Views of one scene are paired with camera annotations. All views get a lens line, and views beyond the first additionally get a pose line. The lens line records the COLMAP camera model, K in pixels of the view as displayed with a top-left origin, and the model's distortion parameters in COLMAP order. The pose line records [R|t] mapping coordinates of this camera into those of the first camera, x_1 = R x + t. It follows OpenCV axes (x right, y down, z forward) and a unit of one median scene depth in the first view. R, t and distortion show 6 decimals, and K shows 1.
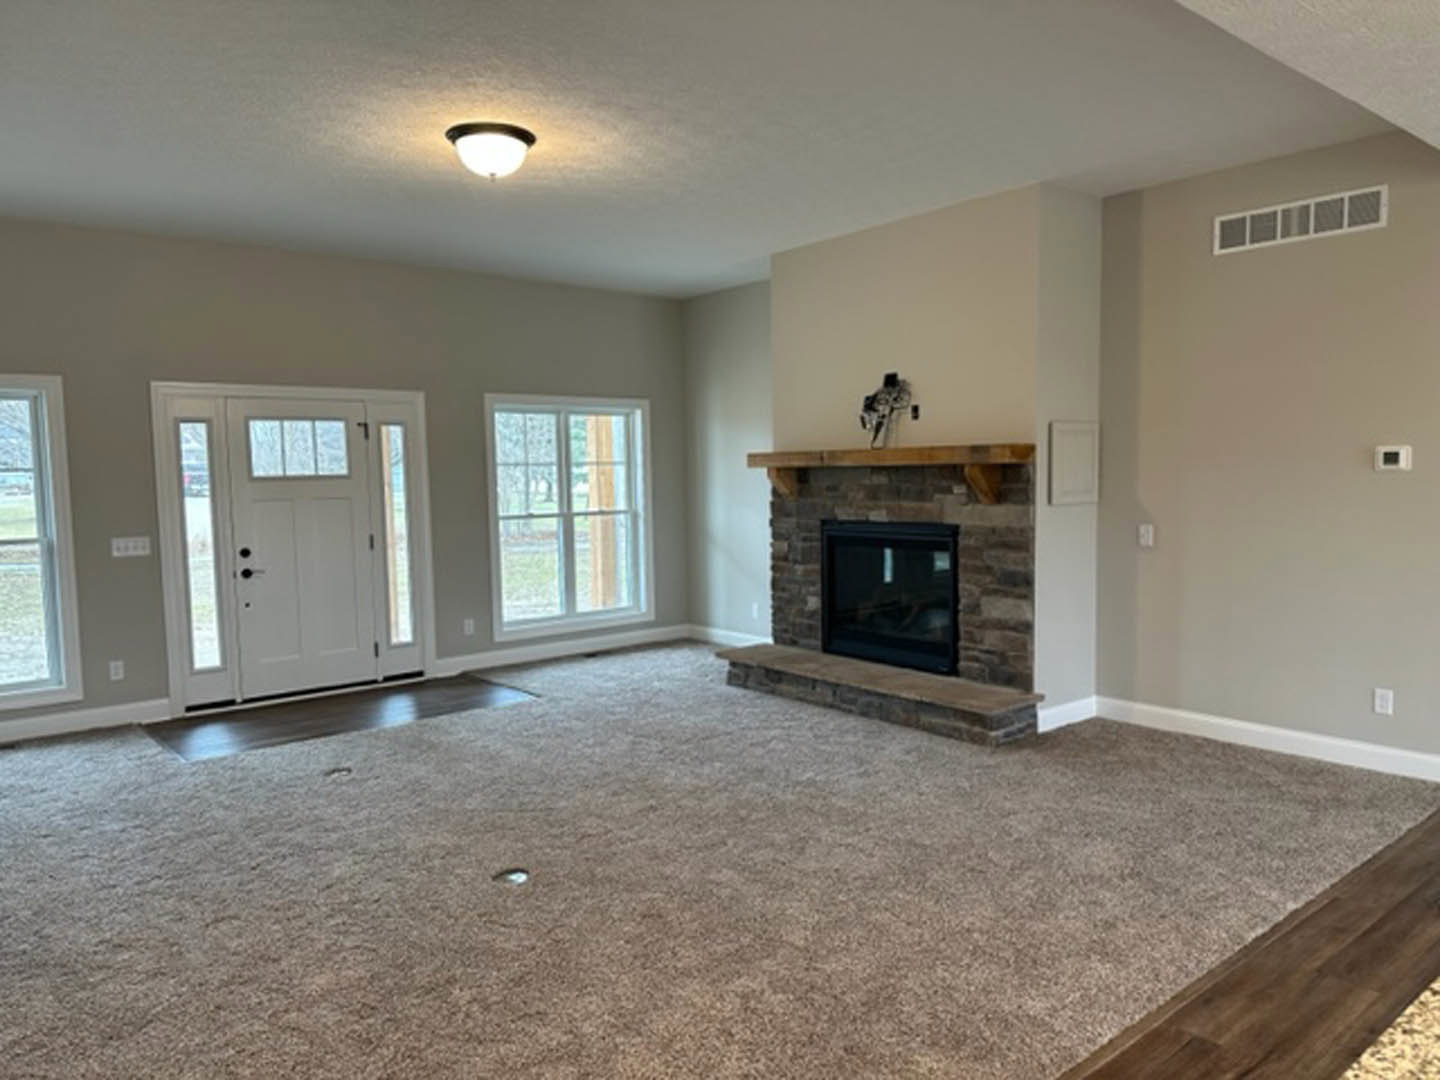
lens RADIAL K [[1002.8, 0, 731.6], [0, 1002.8, 547.1], [0, 0, 1]] dist [0.072124, -0.089214]
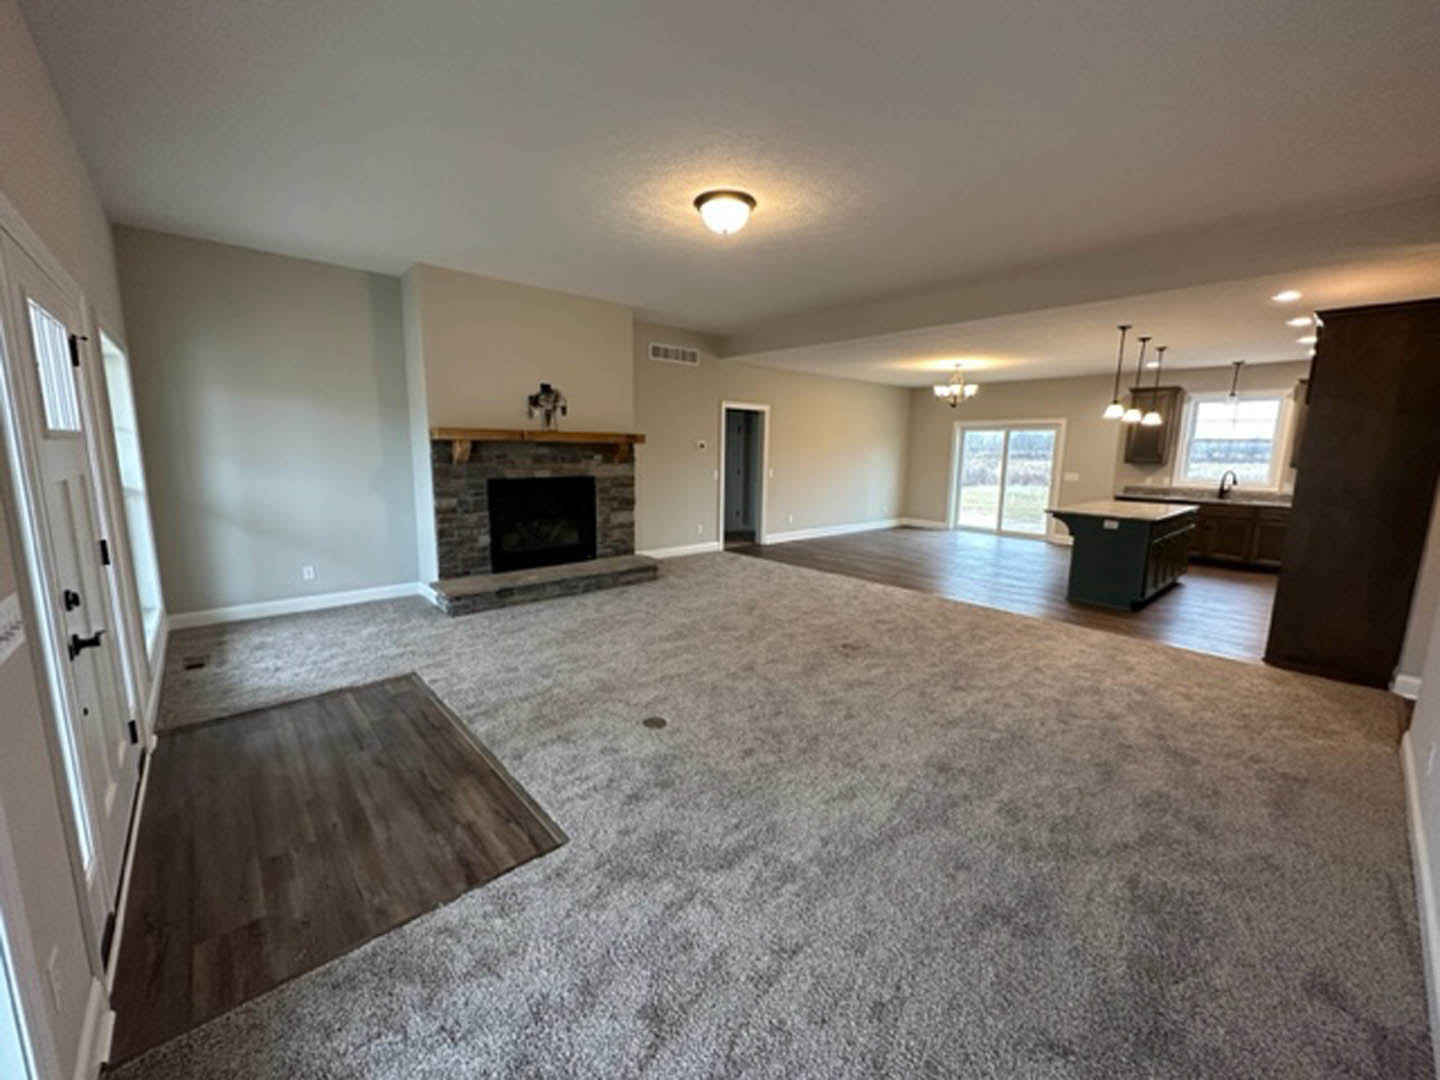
lens RADIAL K [[573.6, 0, 720.6], [0, 573.6, 535.8], [0, 0, 1]] dist [-0.000356, 0.000227]
pose [[-0.034686, -0.134755, 0.990272, -0.778547], [0.064085, 0.988529, 0.136762, -0.040858], [-0.997341, 0.068205, -0.025652, 0.756039]]
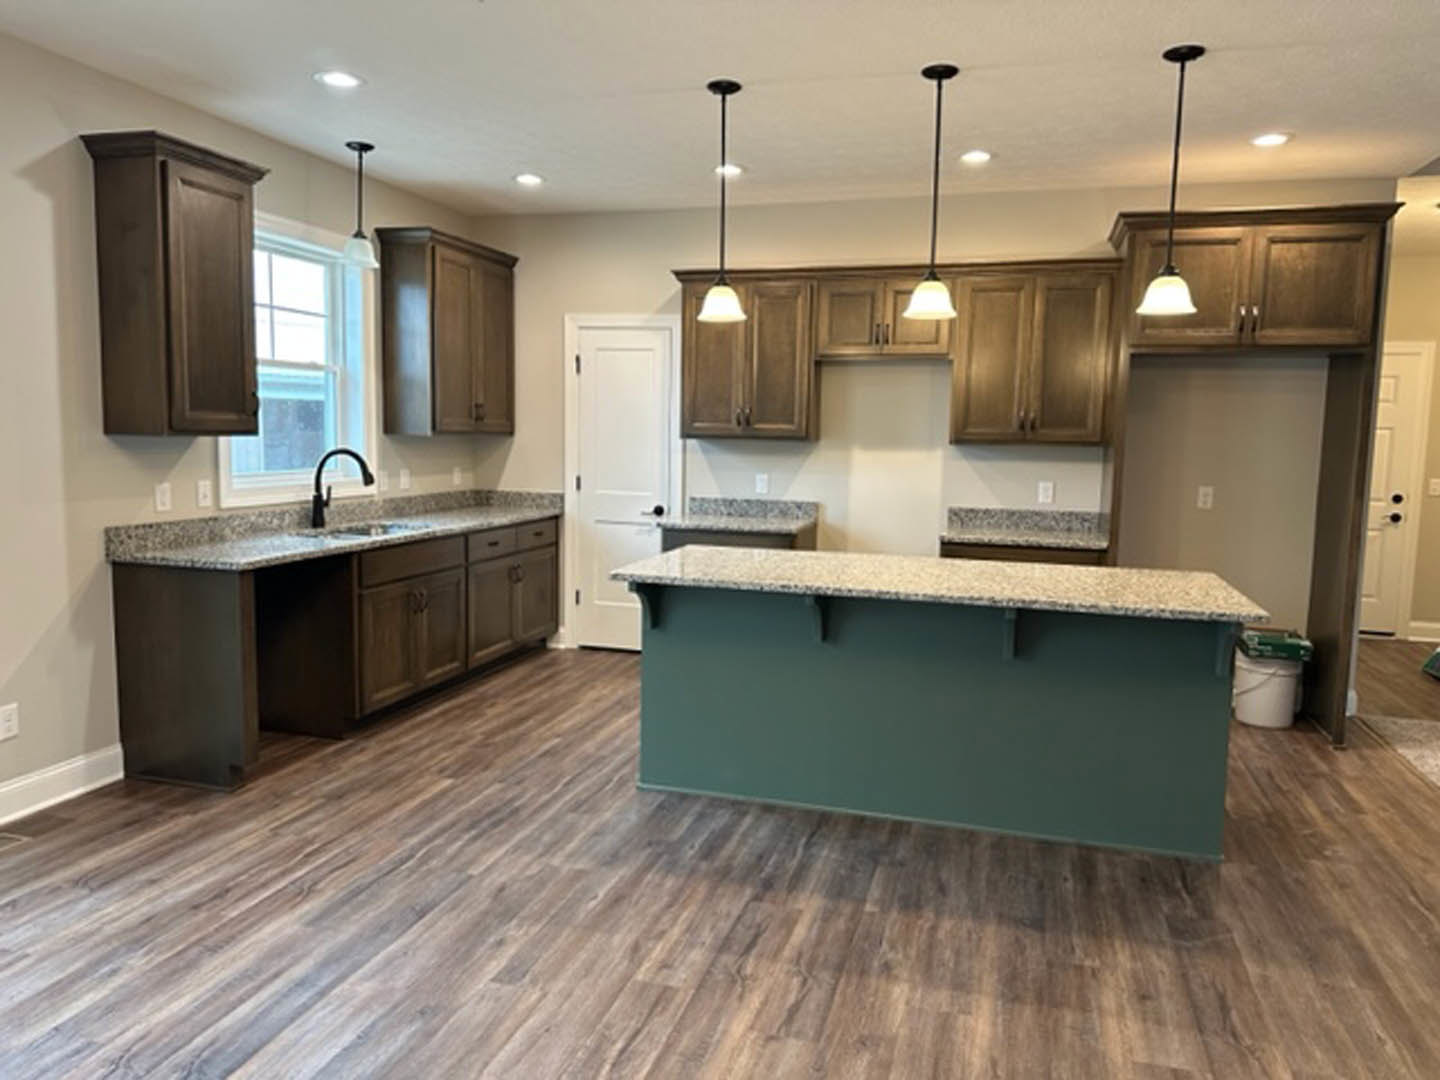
lens RADIAL K [[1002.8, 0, 728.1], [0, 1002.8, 538.4], [0, 0, 1]] dist [0.072124, -0.089214]
pose [[-0.829304, 0.062494, -0.555292, 0.629139], [-0.050354, 0.981326, 0.185643, -0.032688], [0.556524, 0.181916, -0.810671, 0.437792]]
